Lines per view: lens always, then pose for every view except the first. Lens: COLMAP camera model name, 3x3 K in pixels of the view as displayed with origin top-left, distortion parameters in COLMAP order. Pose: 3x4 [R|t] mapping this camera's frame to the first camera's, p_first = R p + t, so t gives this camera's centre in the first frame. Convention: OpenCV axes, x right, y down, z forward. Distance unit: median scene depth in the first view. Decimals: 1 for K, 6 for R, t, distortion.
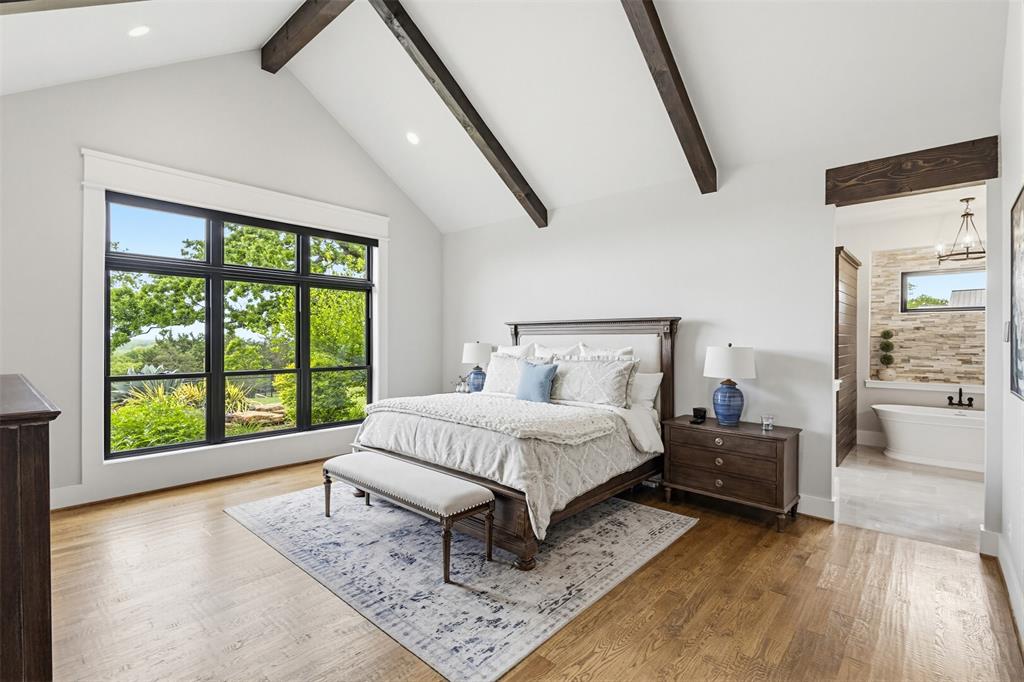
lens RADIAL K [[468.0, 0, 511.2], [0, 468.0, 342.2], [0, 0, 1]] dist [0.007242, -0.002437]
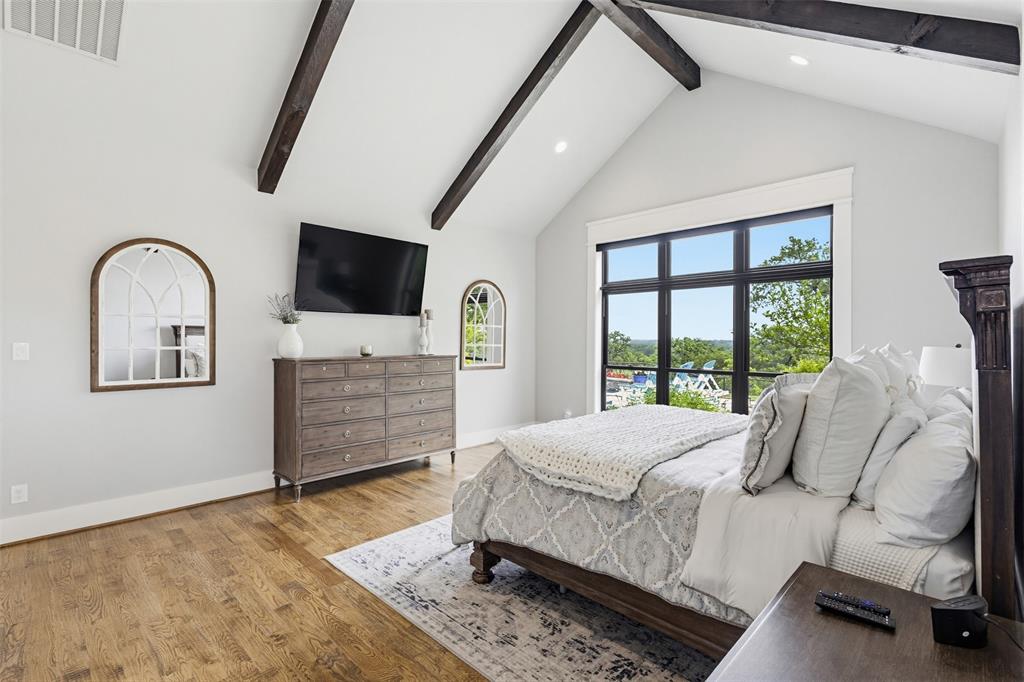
lens RADIAL K [[468.0, 0, 509.3], [0, 468.0, 338.9], [0, 0, 1]] dist [0.007242, -0.002437]
pose [[-0.043496, -0.005808, -0.999037, 0.924695], [-0.005914, 0.999967, -0.005556, -0.001137], [0.999036, 0.005667, -0.043529, 1.034875]]
